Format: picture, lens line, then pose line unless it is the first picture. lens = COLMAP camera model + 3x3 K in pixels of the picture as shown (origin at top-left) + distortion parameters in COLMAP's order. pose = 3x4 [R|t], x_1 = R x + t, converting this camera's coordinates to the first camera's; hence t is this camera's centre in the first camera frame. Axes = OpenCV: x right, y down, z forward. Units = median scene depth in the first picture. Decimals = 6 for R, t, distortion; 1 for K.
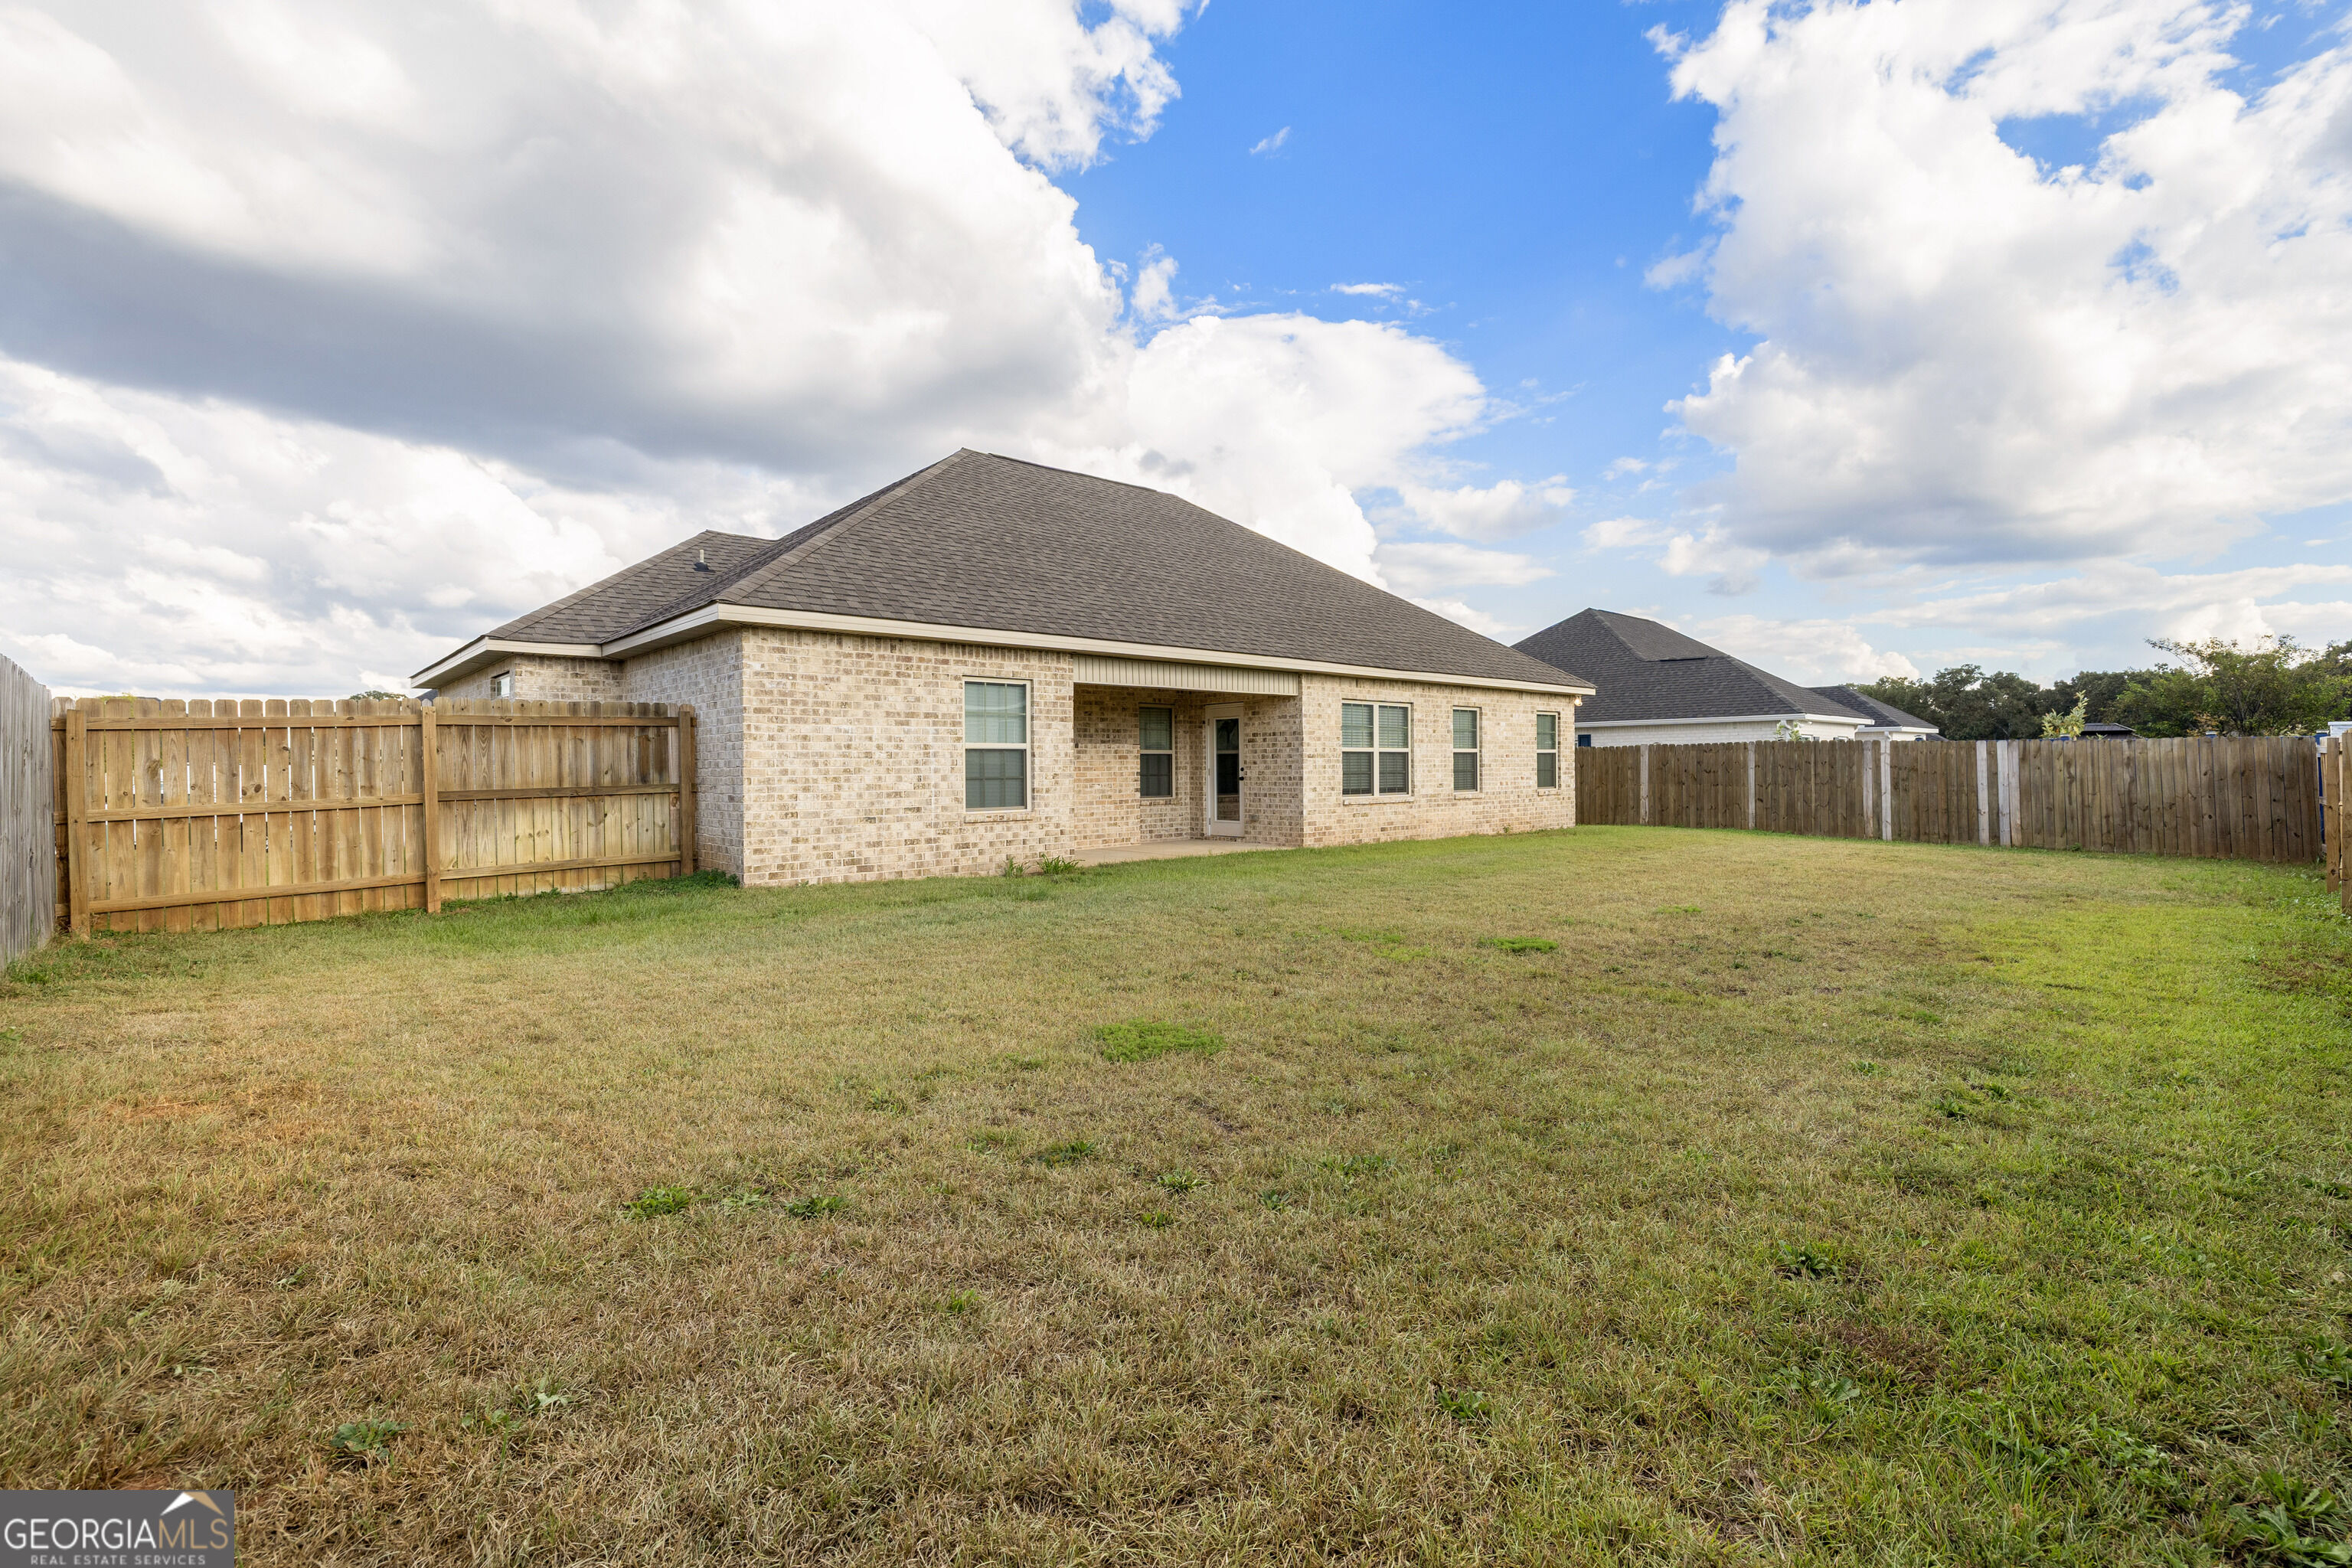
lens RADIAL K [[1009.1, 0, 1192.3], [0, 1009.1, 782.2], [0, 0, 1]] dist [0.001298, 0.000225]
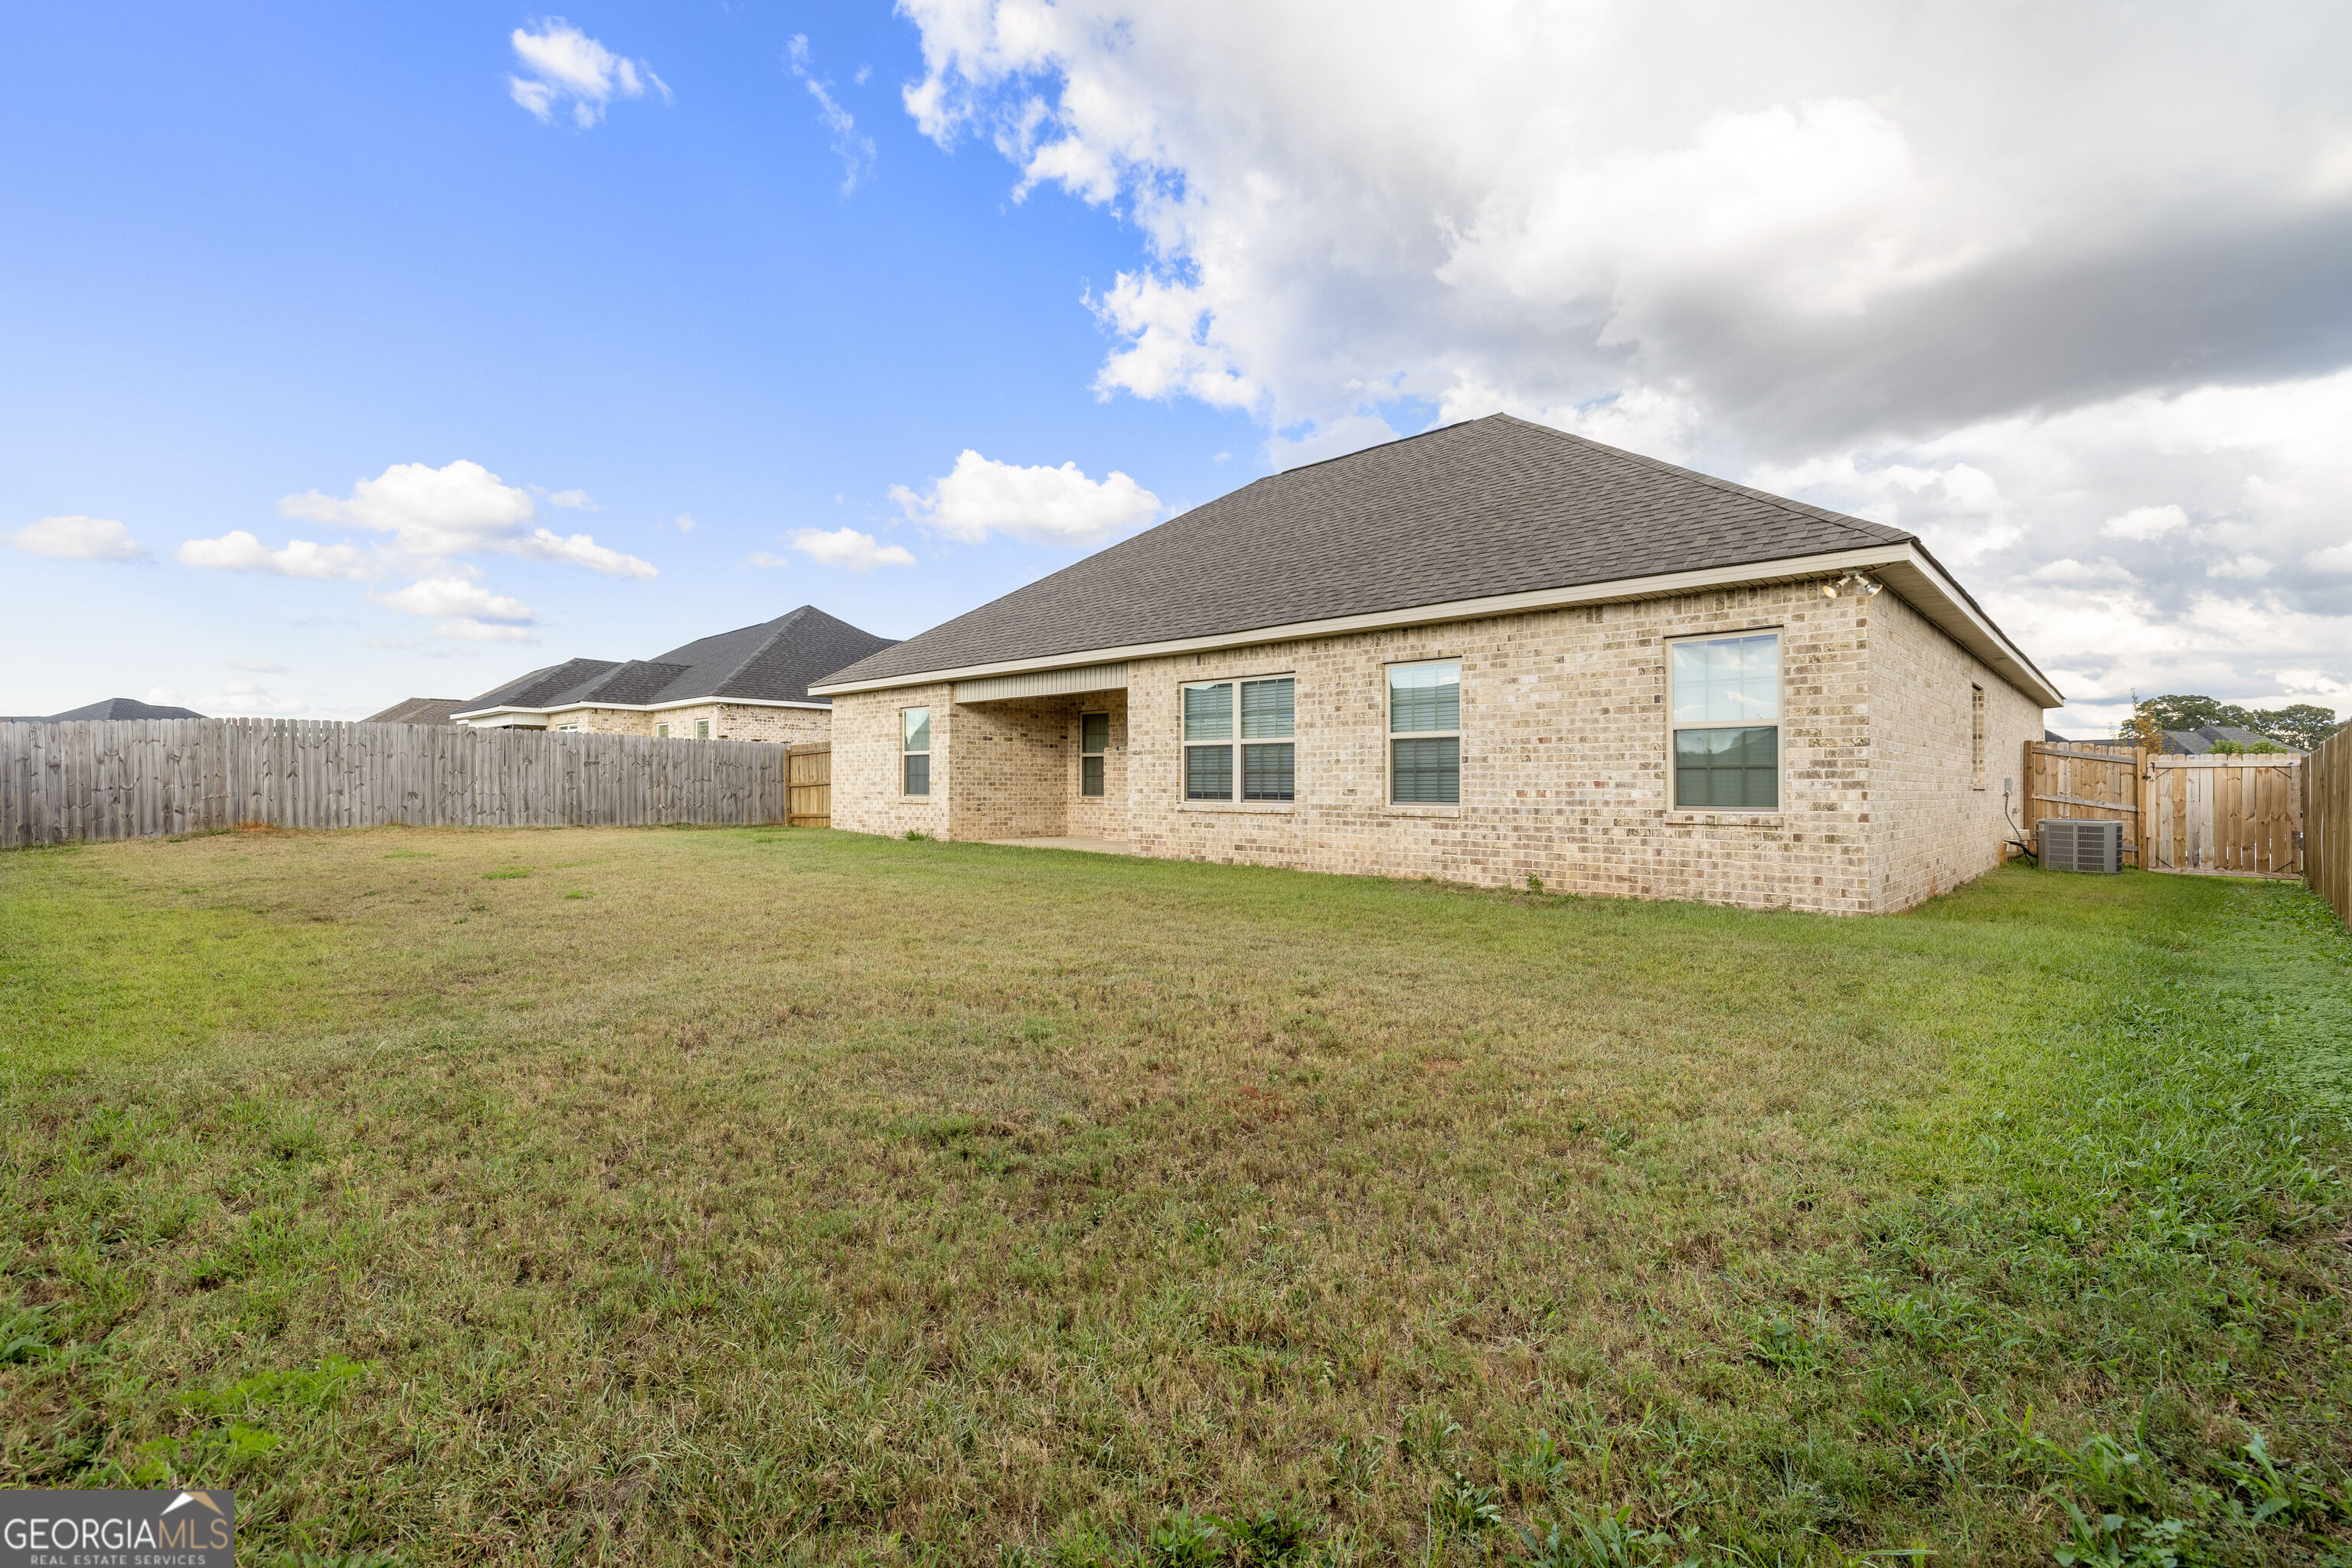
lens RADIAL K [[1002.2, 0, 1176.3], [0, 1002.2, 770.1], [0, 0, 1]] dist [-0.000041, -0.000167]
pose [[0.085460, 0.008373, -0.996306, 1.290577], [-0.001913, 0.999964, 0.008240, -0.023562], [0.996340, 0.001202, 0.085473, 1.239664]]
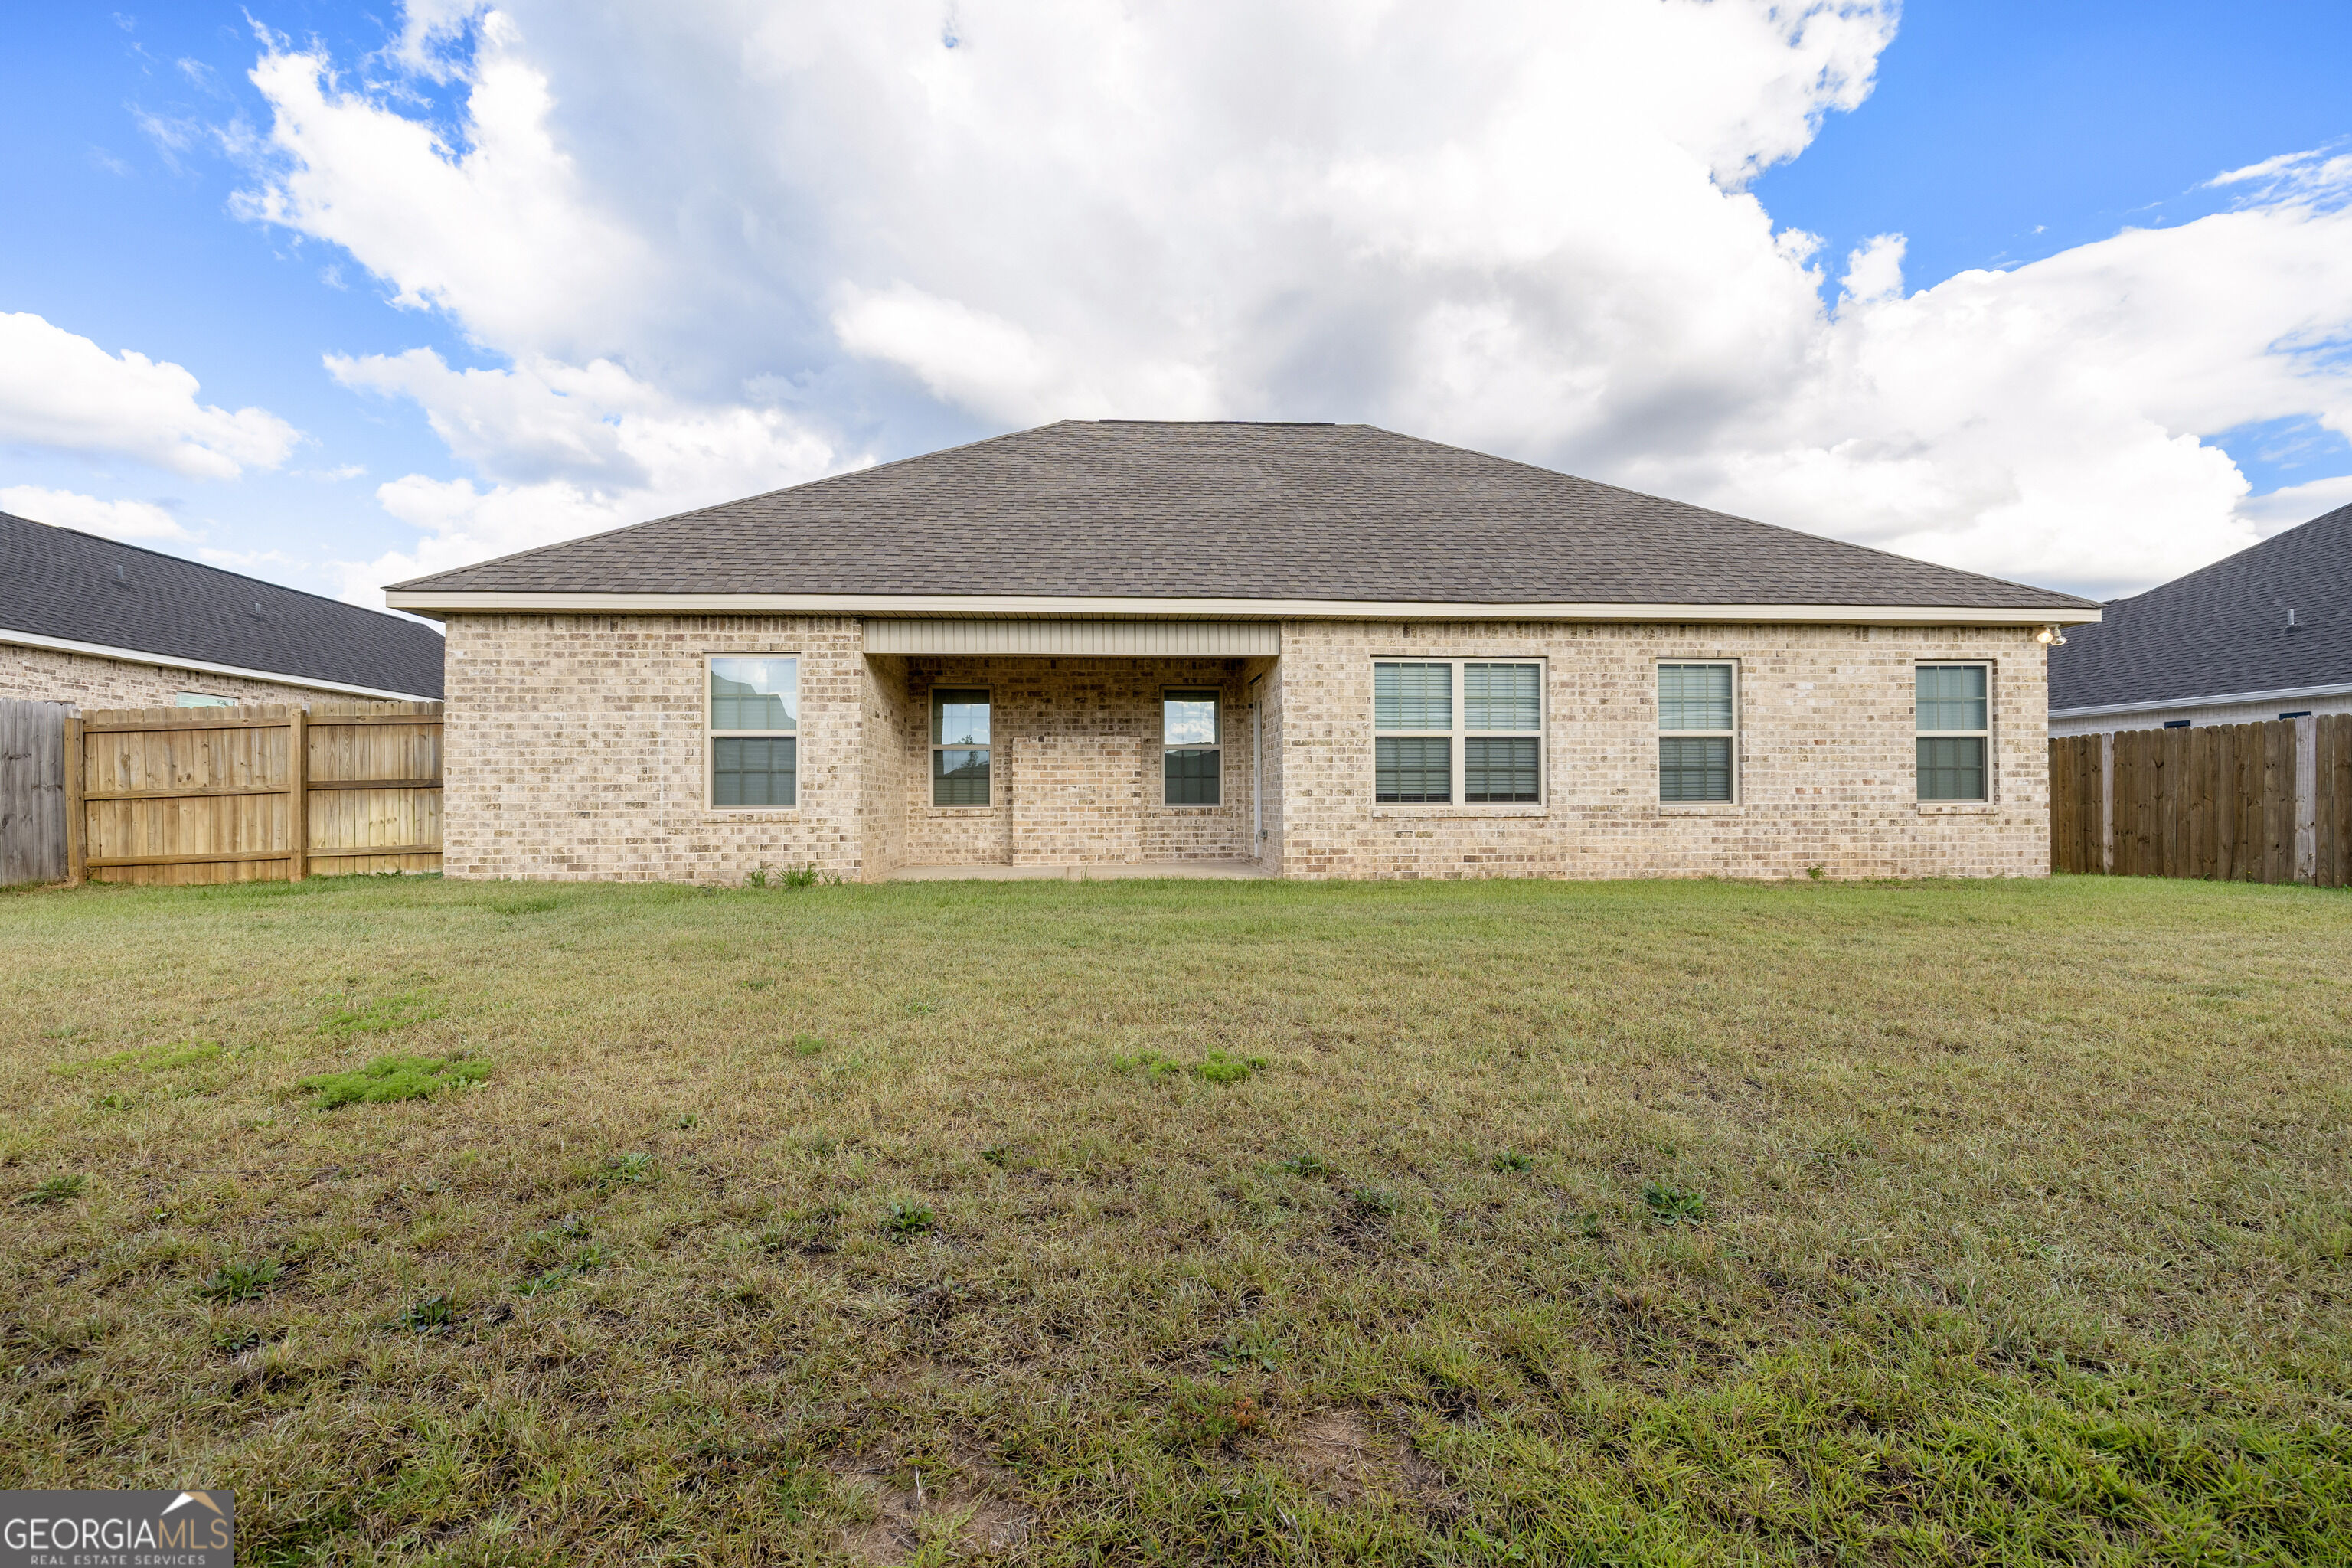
lens RADIAL K [[927.2, 0, 1158.4], [0, 927.2, 784.1], [0, 0, 1]] dist [0.001867, 0.000054]
pose [[0.787518, -0.001501, -0.616290, 0.548091], [-0.010797, 0.999810, -0.016232, 0.015818], [0.616197, 0.019437, 0.787352, 0.588758]]
